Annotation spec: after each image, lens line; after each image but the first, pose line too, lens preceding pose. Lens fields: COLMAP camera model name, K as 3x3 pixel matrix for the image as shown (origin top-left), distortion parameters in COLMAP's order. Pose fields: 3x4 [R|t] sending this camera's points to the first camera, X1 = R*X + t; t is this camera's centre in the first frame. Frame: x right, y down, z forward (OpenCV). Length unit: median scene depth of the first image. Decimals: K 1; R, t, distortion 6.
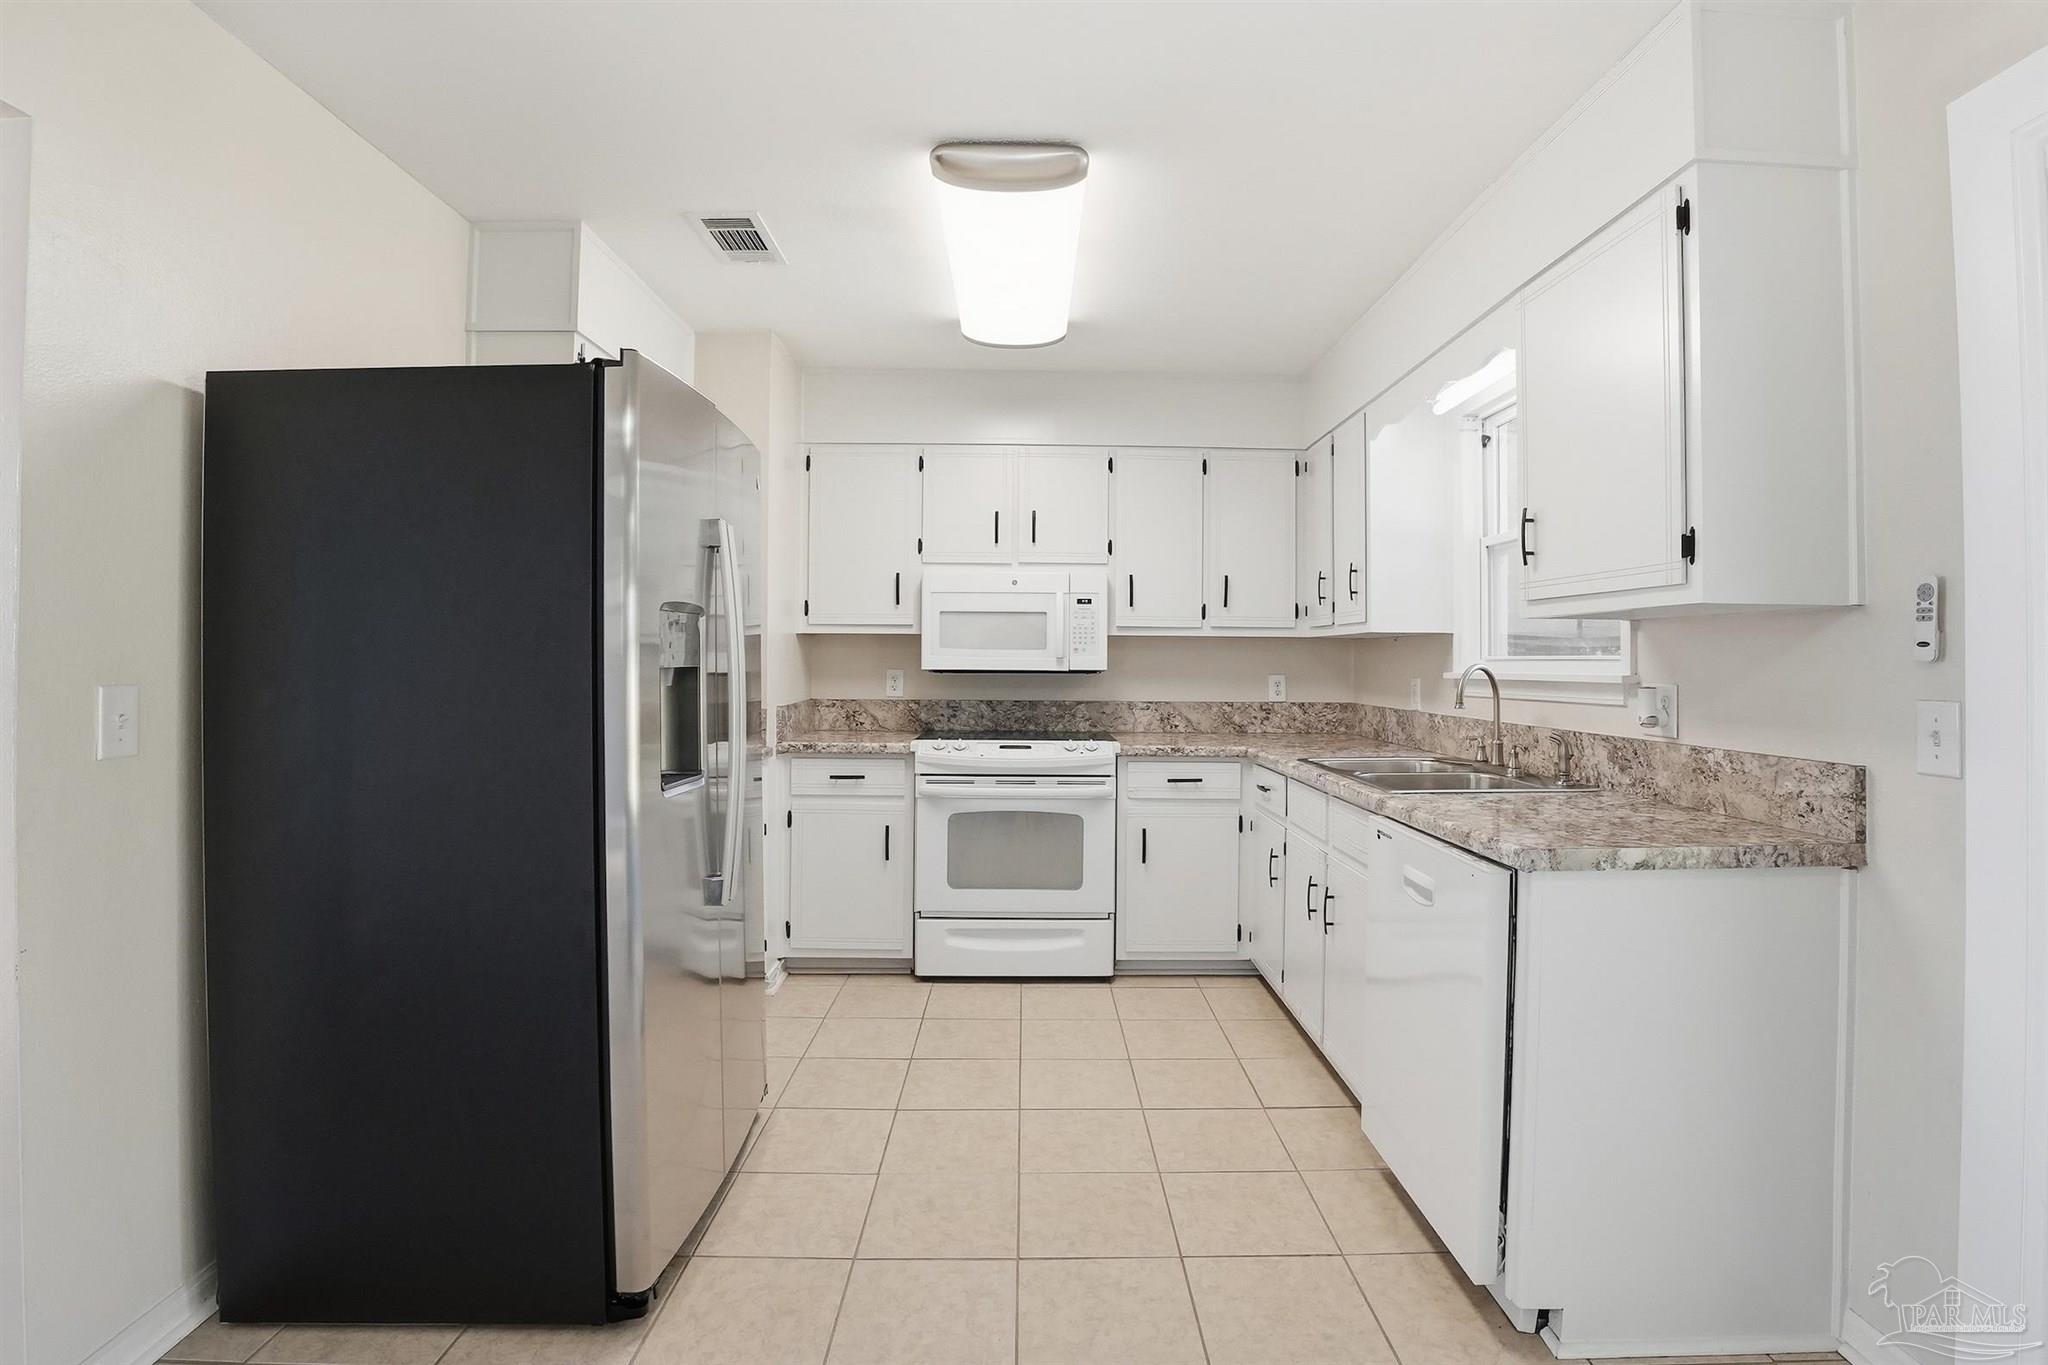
lens RADIAL K [[997.6, 0, 1032.9], [0, 997.6, 647.2], [0, 0, 1]] dist [-0.050562, 0.015594]
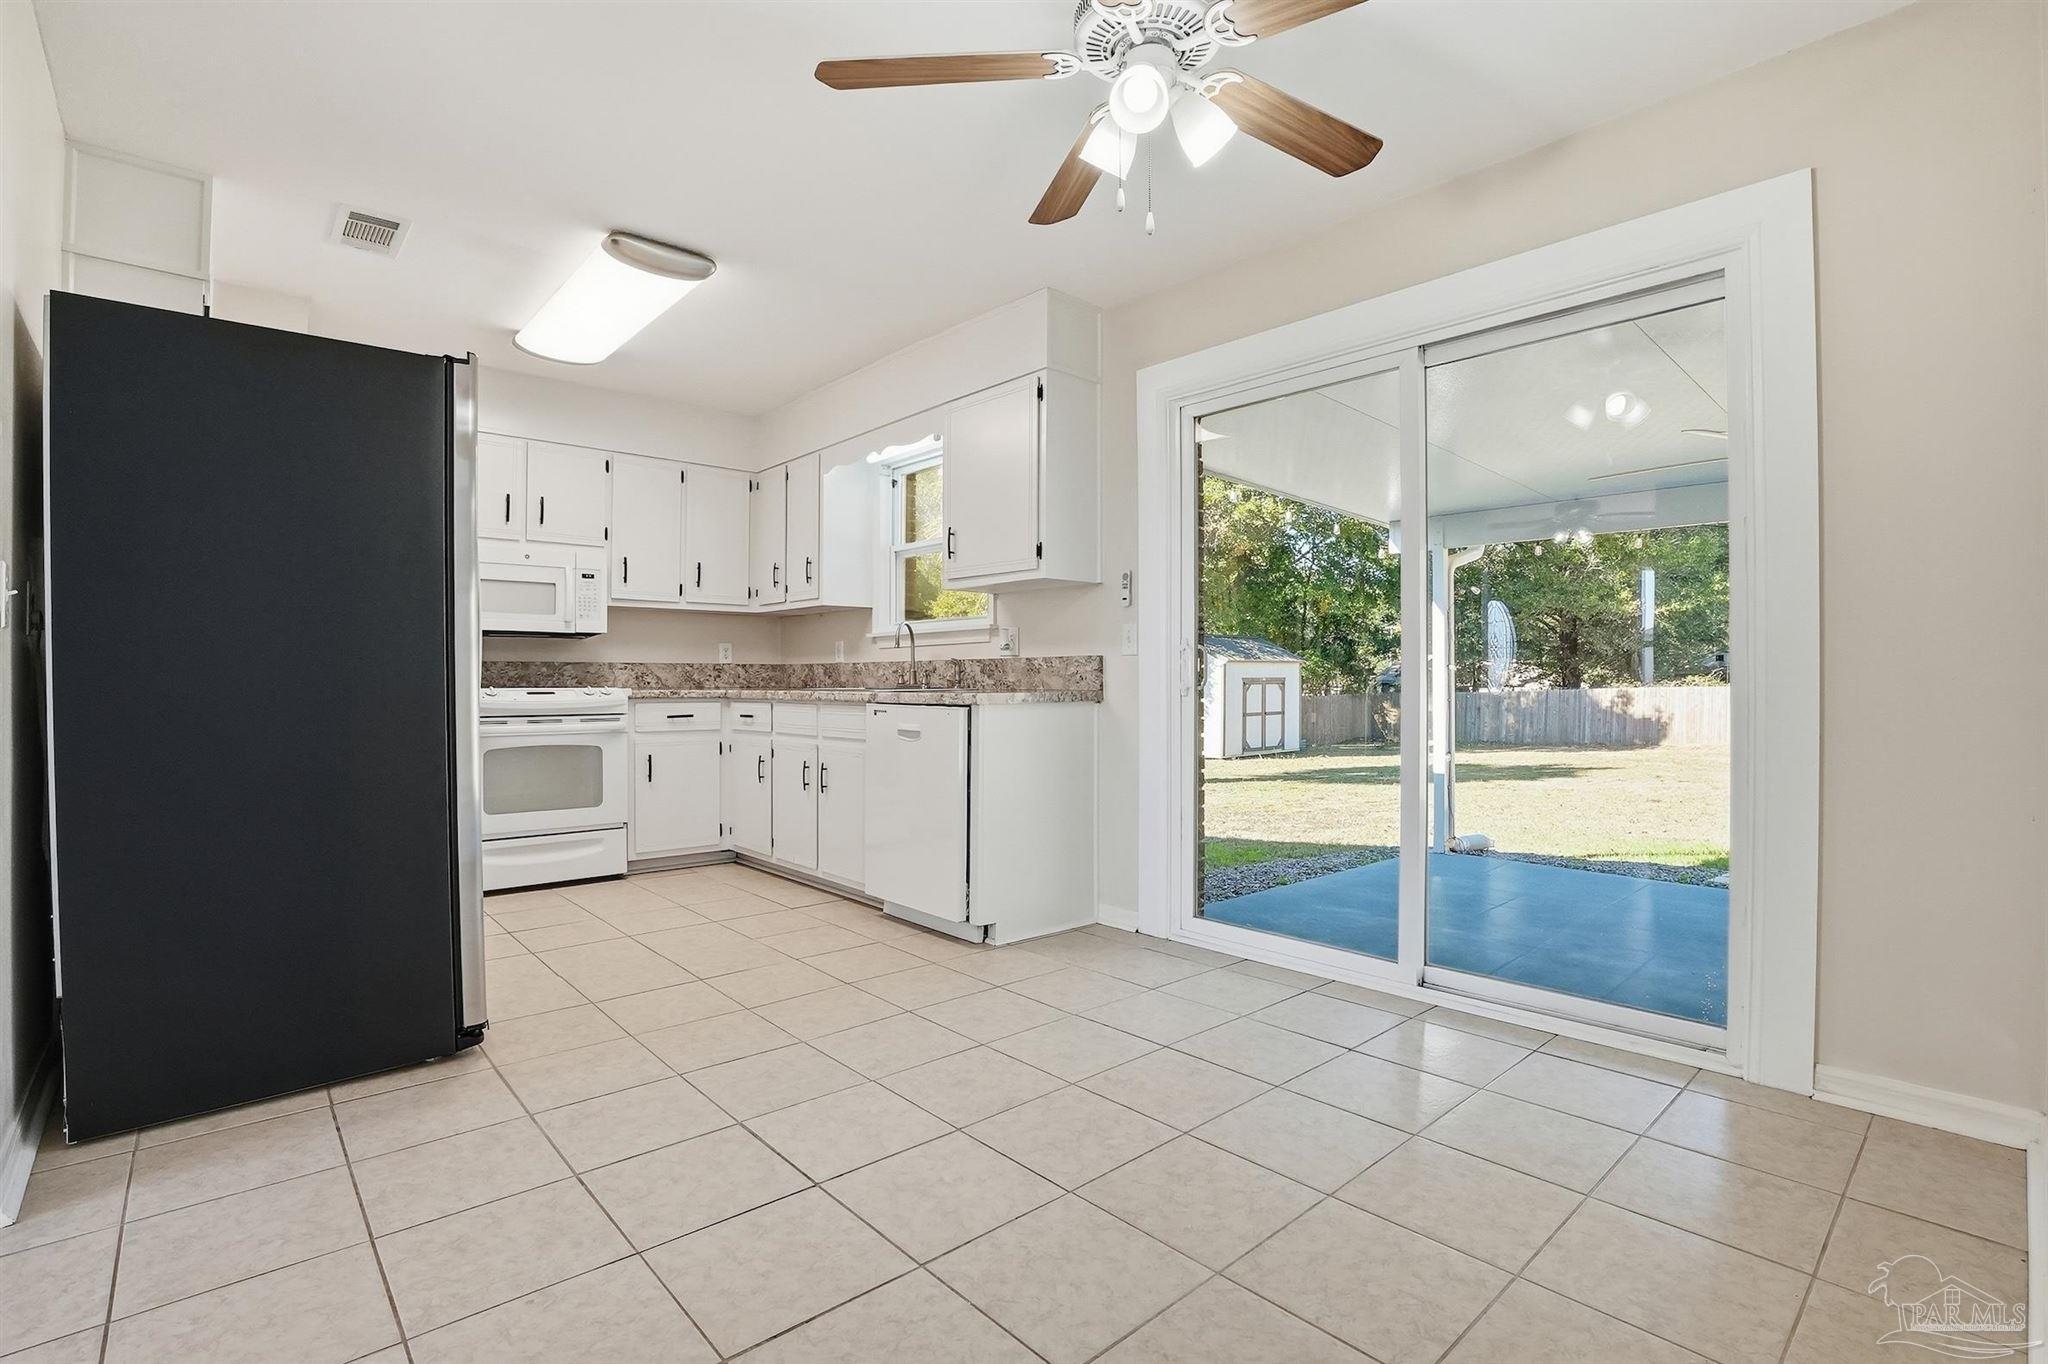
lens RADIAL K [[943.6, 0, 1043.7], [0, 943.6, 683.4], [0, 0, 1]] dist [-0.022185, 0.000619]
pose [[0.753461, -0.014744, 0.657327, -0.331646], [-0.000976, 0.999722, 0.023542, 0.067424], [-0.657491, -0.018380, 0.753238, -0.270167]]
